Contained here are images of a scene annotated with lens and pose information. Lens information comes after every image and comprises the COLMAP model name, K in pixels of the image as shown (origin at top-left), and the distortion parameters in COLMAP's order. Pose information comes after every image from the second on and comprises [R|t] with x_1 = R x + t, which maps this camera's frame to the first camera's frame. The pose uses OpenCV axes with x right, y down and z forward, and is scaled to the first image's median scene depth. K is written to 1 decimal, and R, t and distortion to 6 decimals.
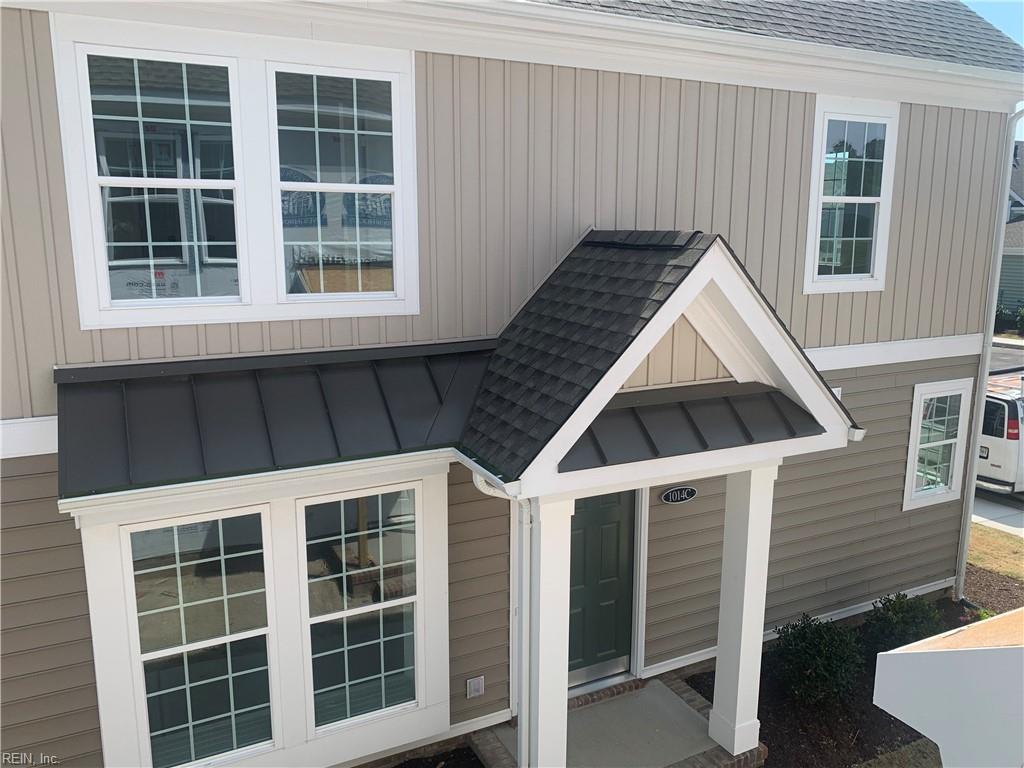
lens RADIAL K [[780.0, 0, 513.1], [0, 780.0, 385.1], [0, 0, 1]] dist [0.013645, -0.017170]
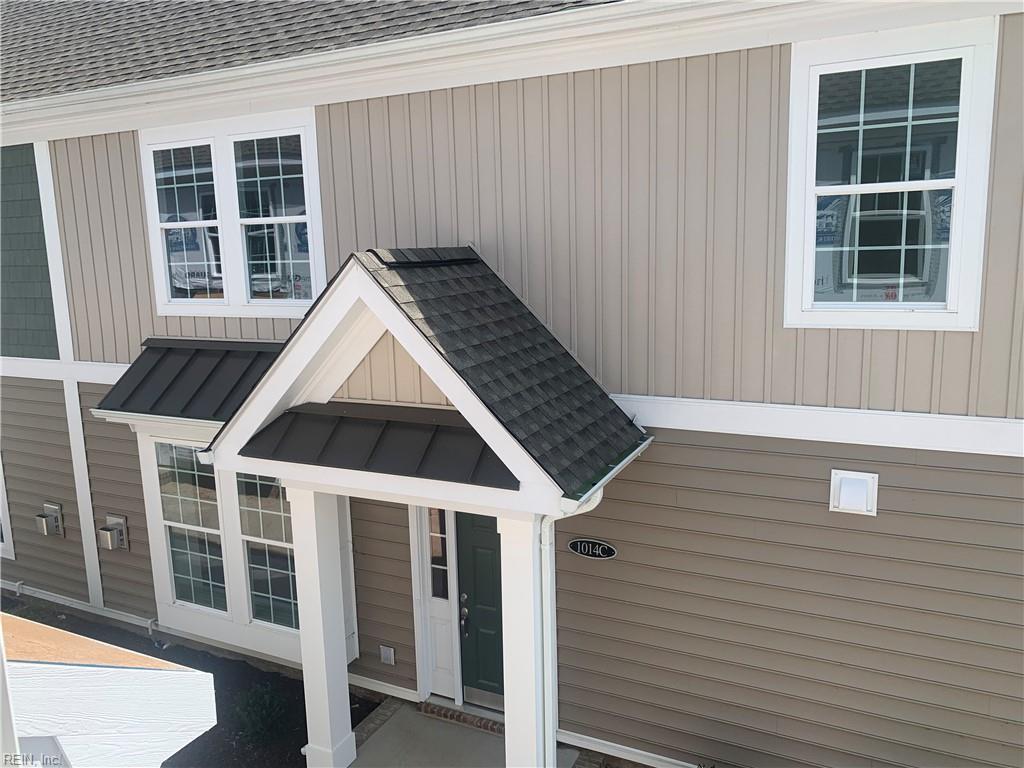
lens RADIAL K [[780.0, 0, 509.6], [0, 780.0, 383.1], [0, 0, 1]] dist [0.013645, -0.017170]
pose [[0.604752, 0.118801, -0.787504, 1.024592], [-0.127674, 0.990485, 0.051377, -0.092029], [0.786114, 0.069473, 0.614165, 0.485771]]
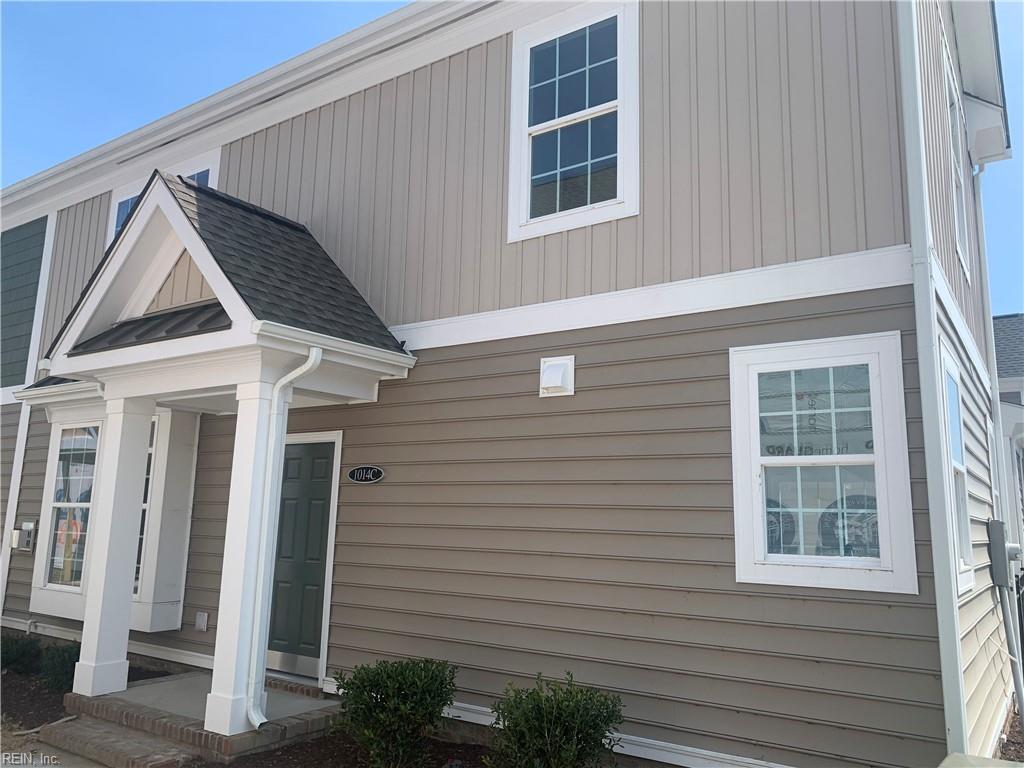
lens RADIAL K [[780.0, 0, 531.6], [0, 780.0, 382.0], [0, 0, 1]] dist [0.013645, -0.017170]
pose [[0.499344, -0.142782, -0.854558, 1.388216], [-0.191302, 0.943814, -0.269479, 0.310915], [0.845021, 0.298041, 0.443973, 0.913767]]
